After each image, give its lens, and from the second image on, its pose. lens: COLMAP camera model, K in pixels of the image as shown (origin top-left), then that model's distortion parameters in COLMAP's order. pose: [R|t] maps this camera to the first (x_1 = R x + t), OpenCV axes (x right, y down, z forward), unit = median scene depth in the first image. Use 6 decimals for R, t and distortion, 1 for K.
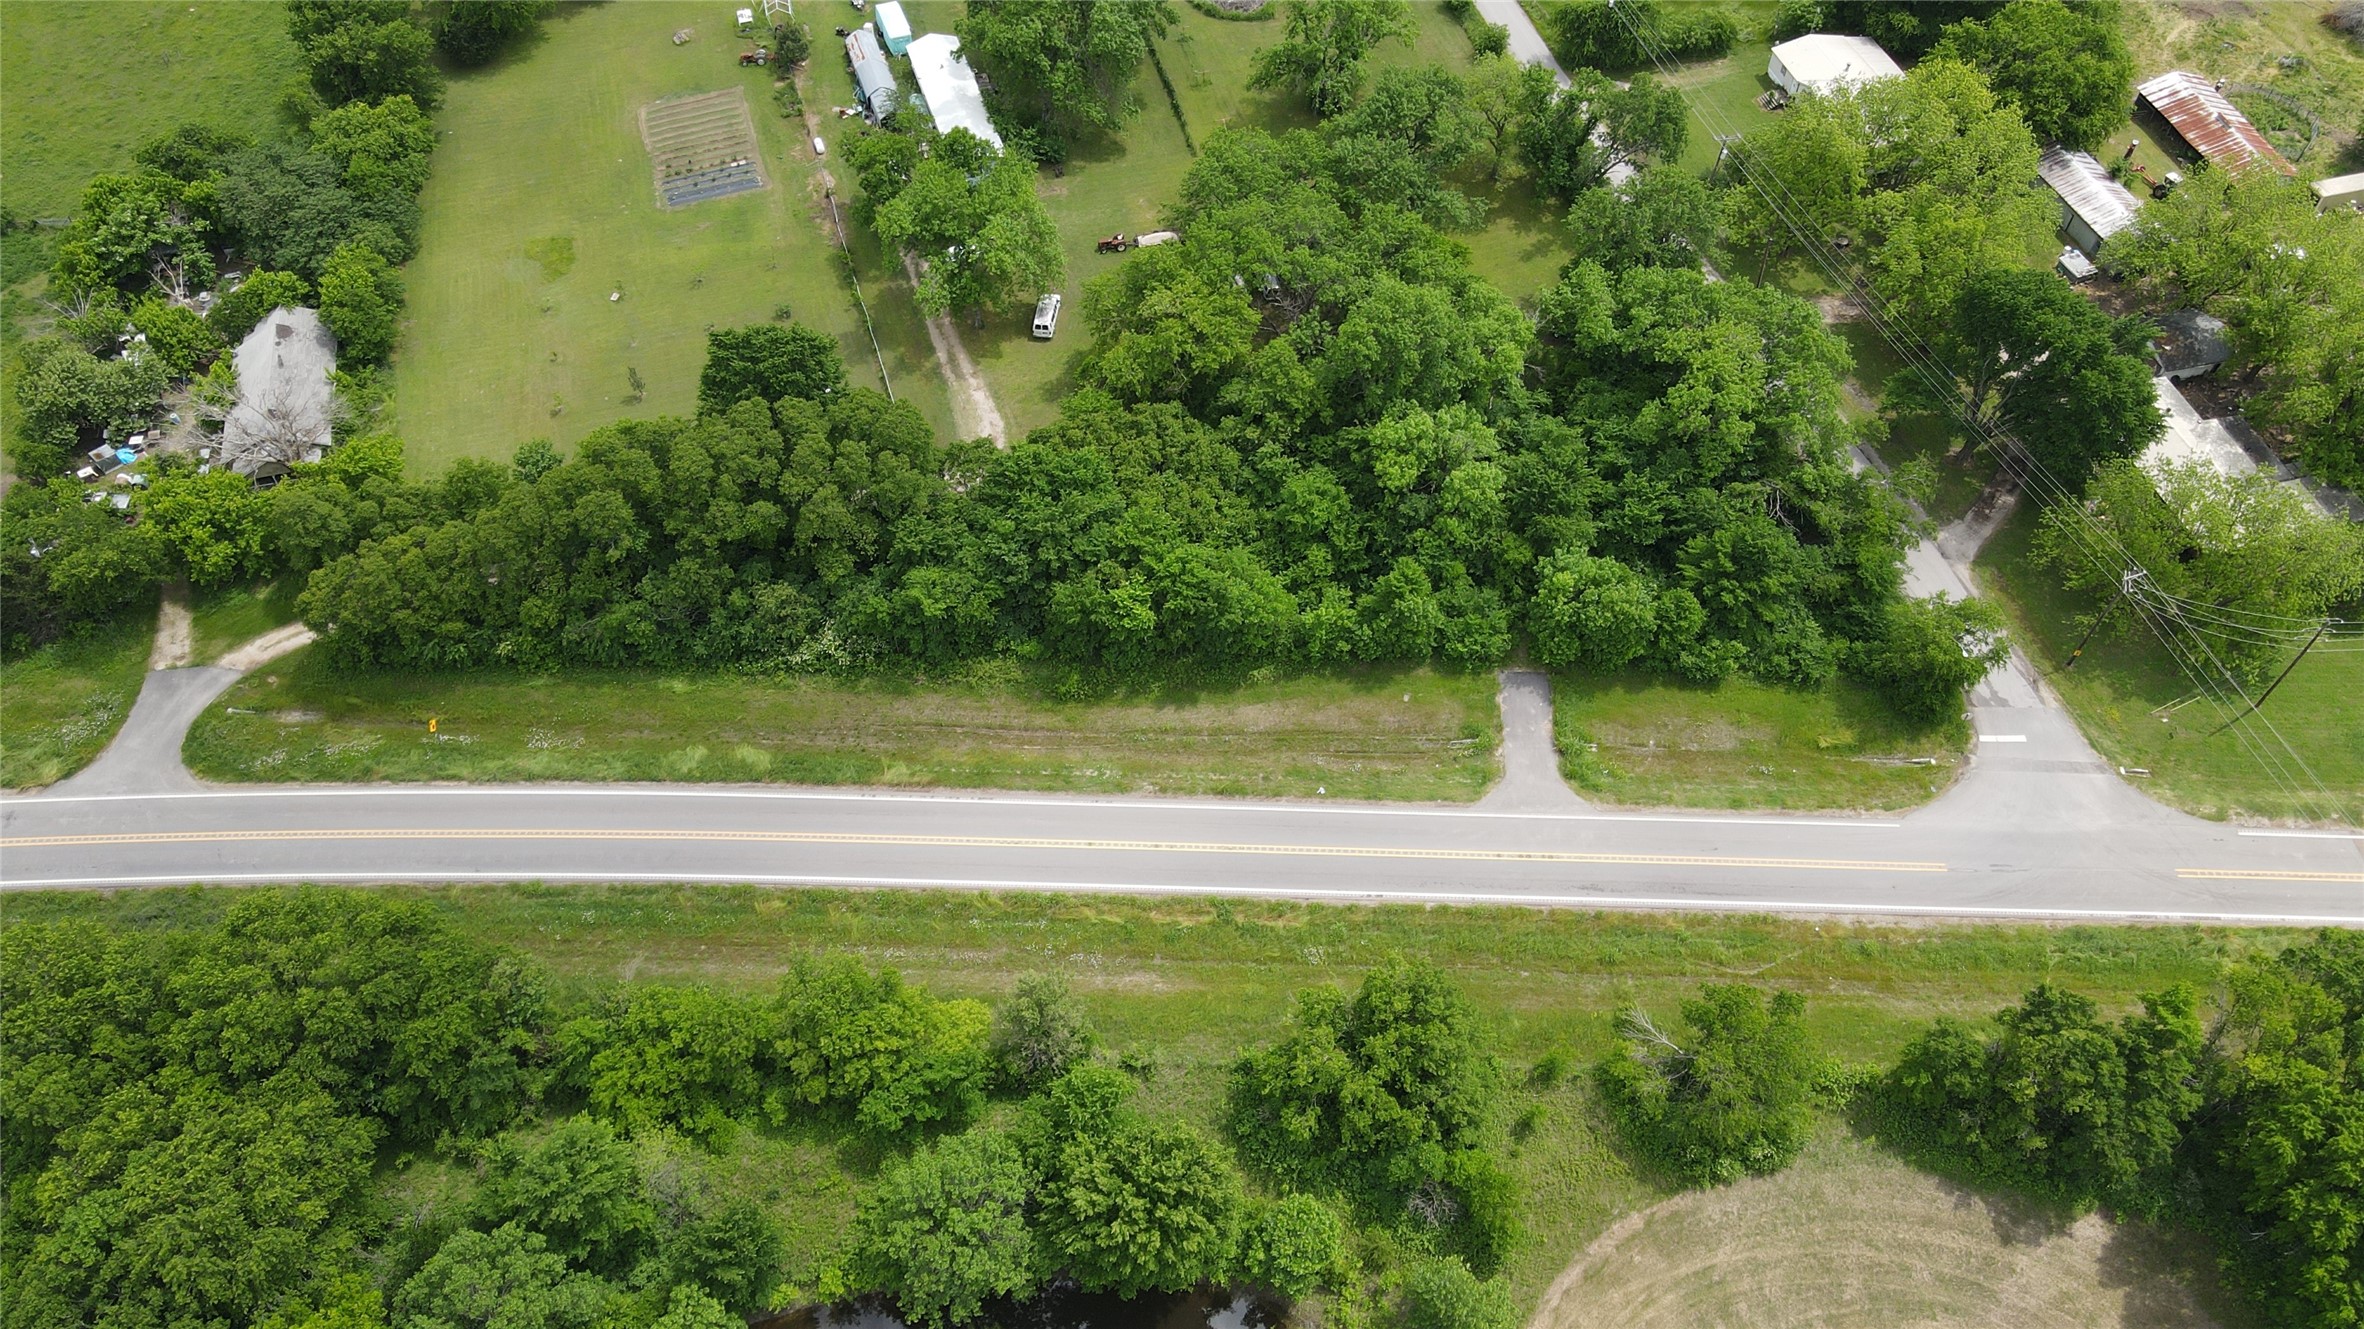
lens RADIAL K [[1719.1, 0, 1181.0], [0, 1719.1, 658.6], [0, 0, 1]] dist [-0.000537, 0.028002]
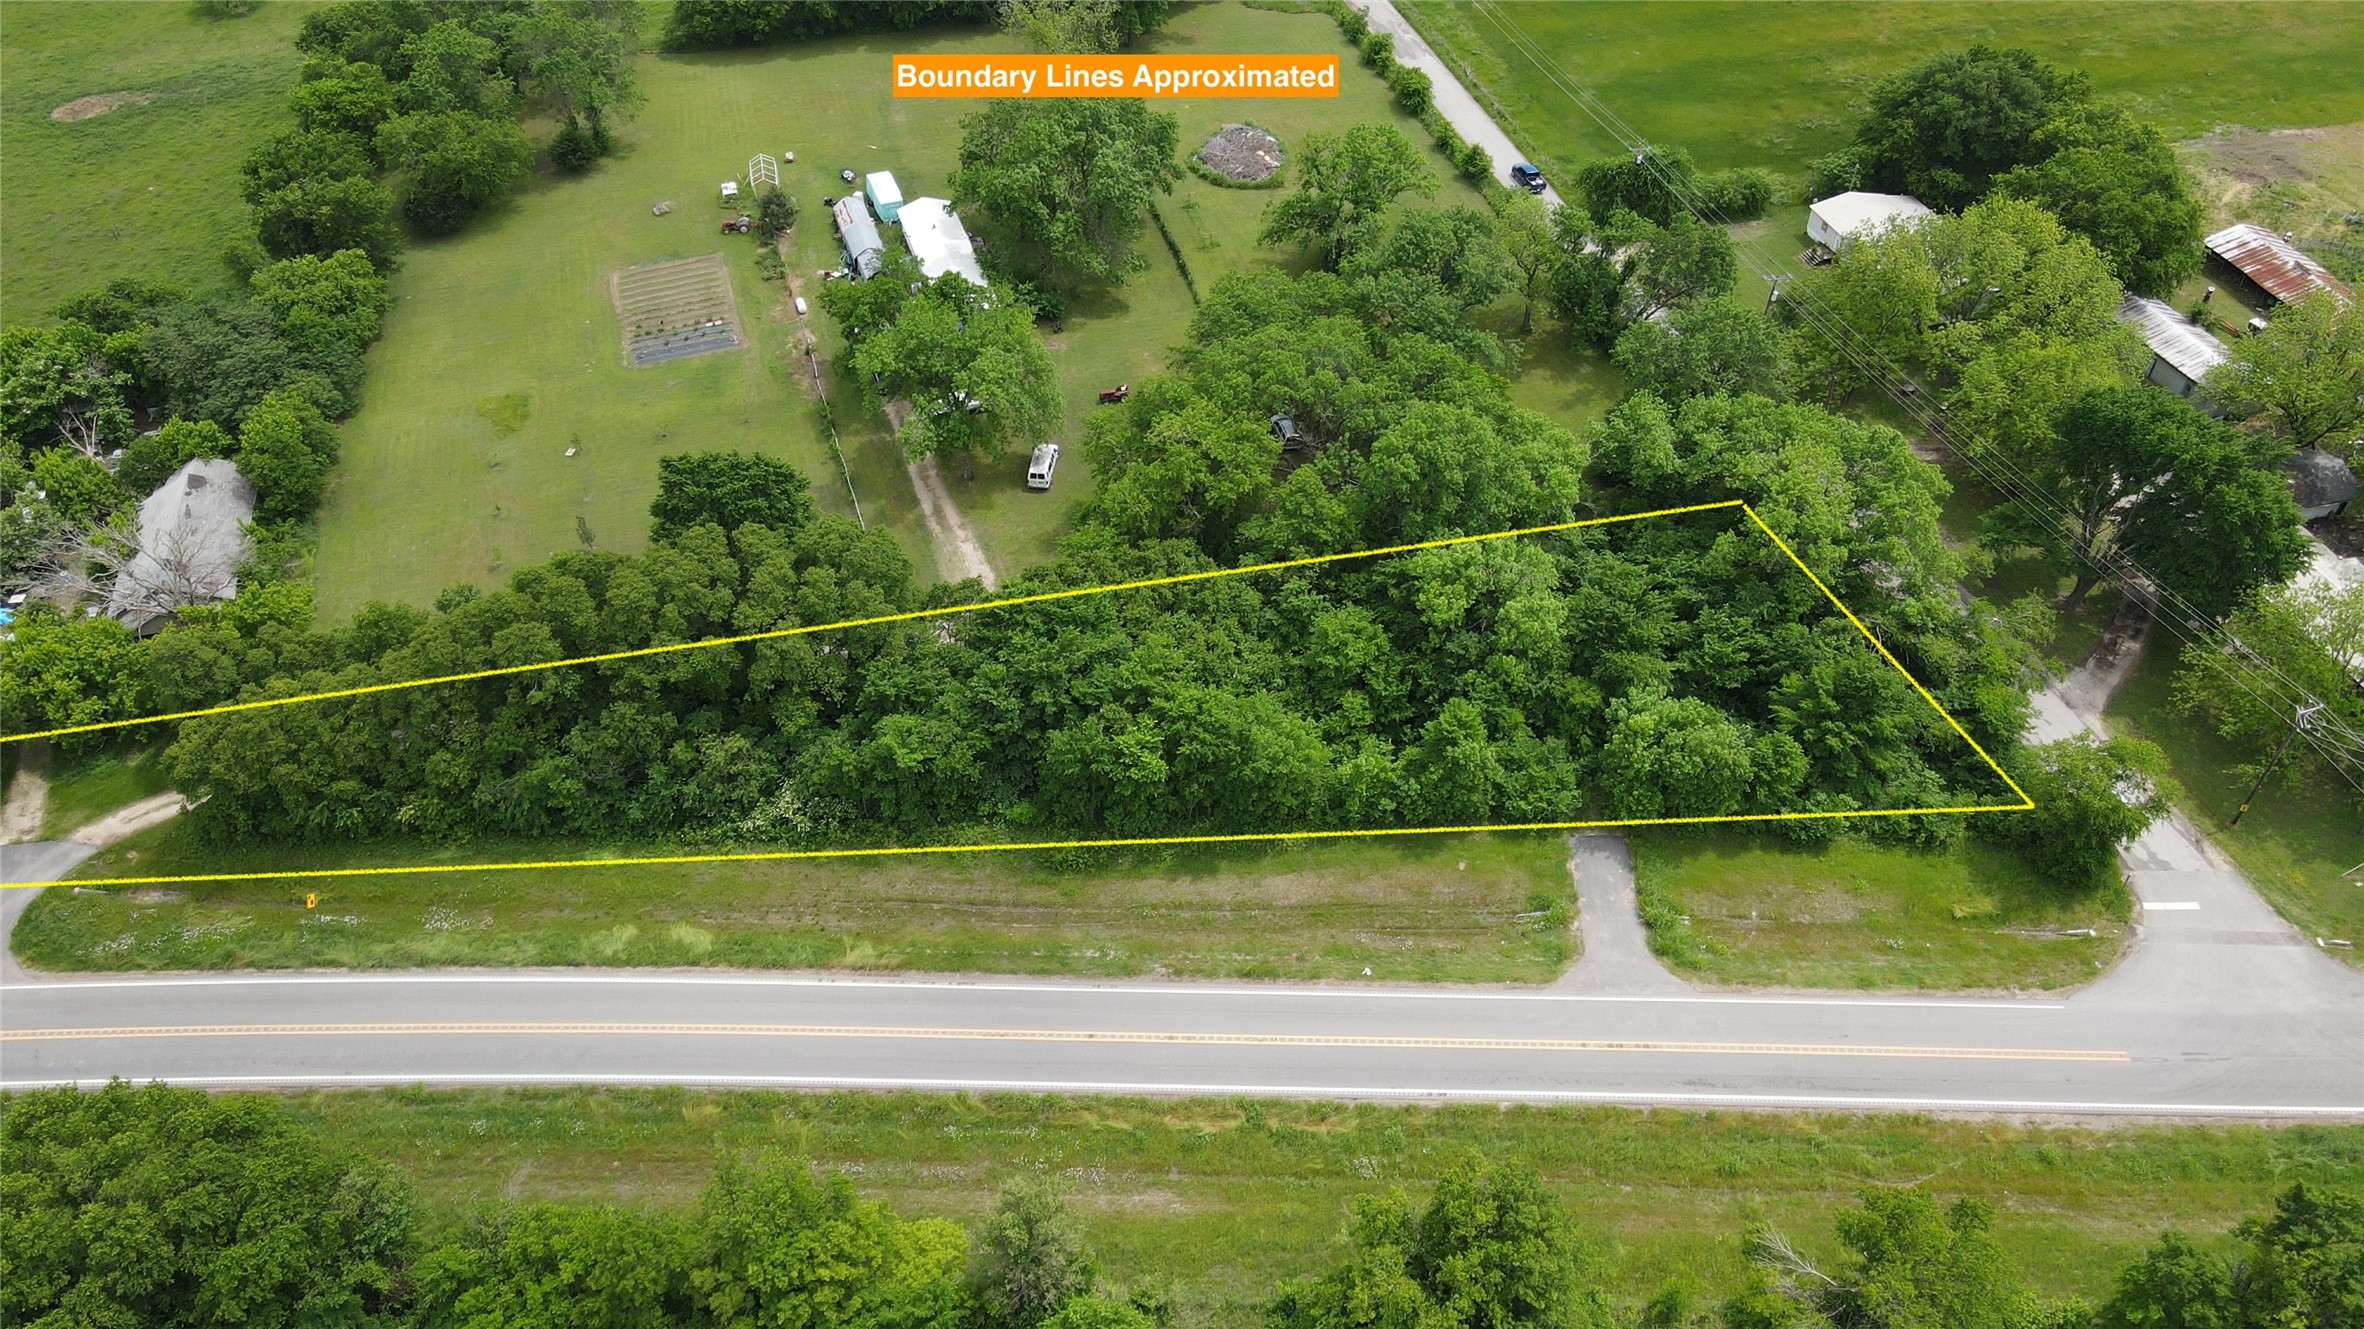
lens RADIAL K [[1734.6, 0, 1181.1], [0, 1734.6, 654.1], [0, 0, 1]] dist [-0.003326, 0.033021]
pose [[0.999976, -0.006589, 0.001962, -0.009243], [0.006824, 0.985860, -0.167432, 0.063123], [-0.000831, 0.167441, 0.985882, 0.135679]]
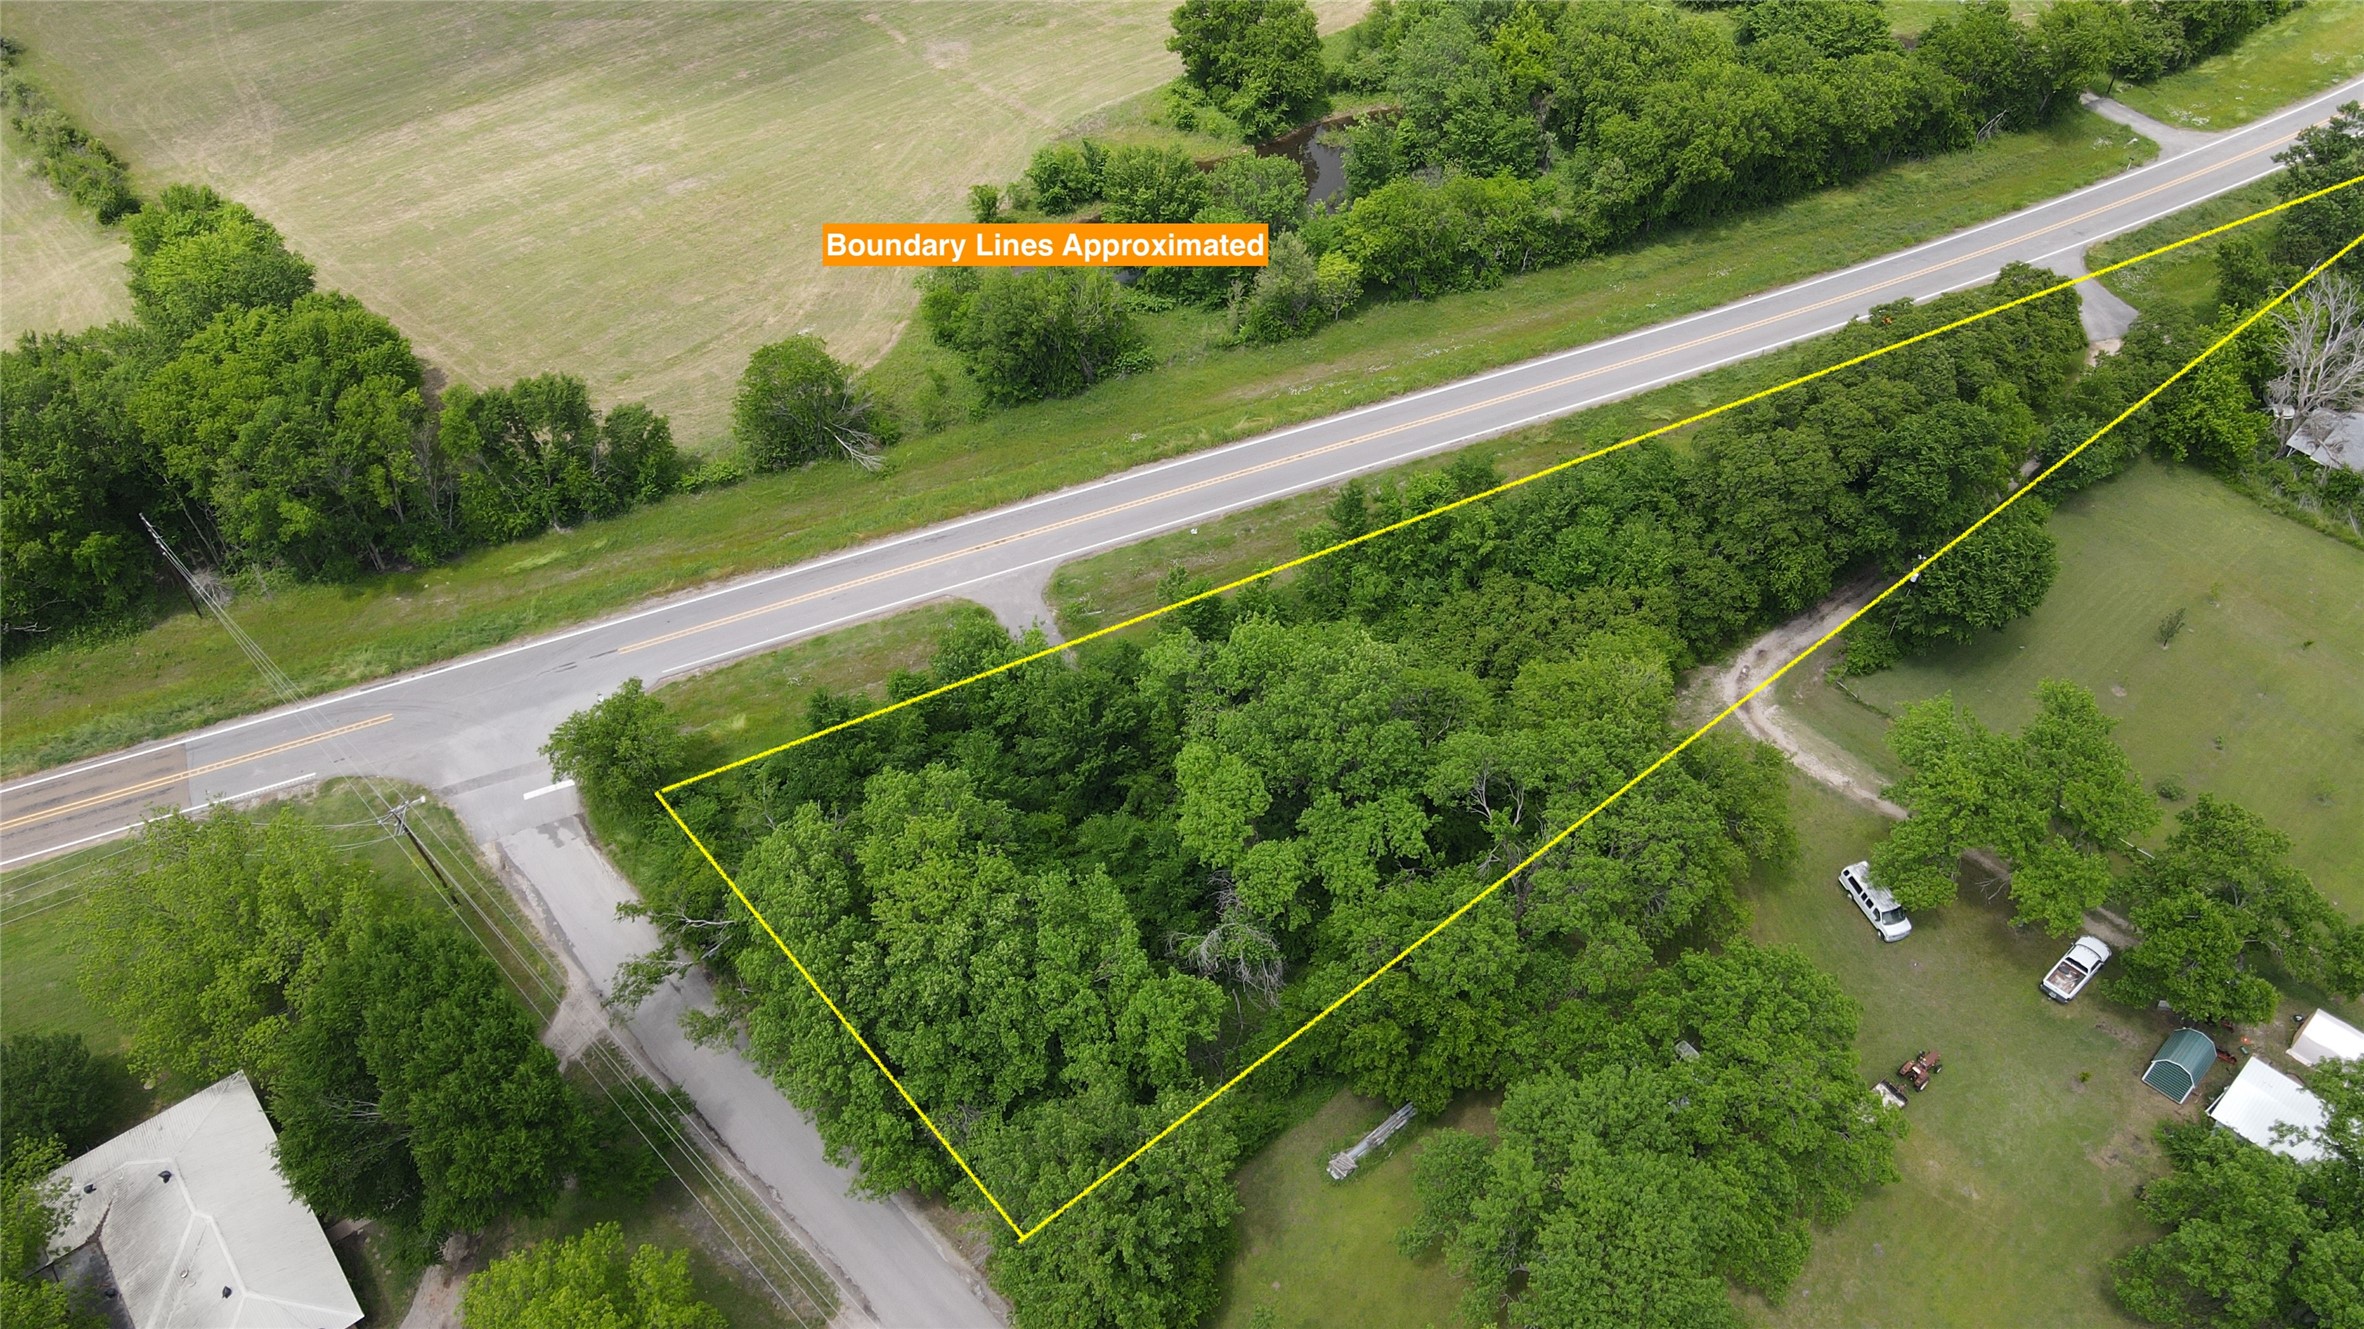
lens RADIAL K [[1734.6, 0, 1181.1], [0, 1734.6, 654.1], [0, 0, 1]] dist [-0.003326, 0.033021]
pose [[-0.901027, 0.312085, -0.301253, 0.423832], [-0.336228, -0.063720, 0.939622, -0.910342], [0.274046, 0.947915, 0.162345, 0.861618]]
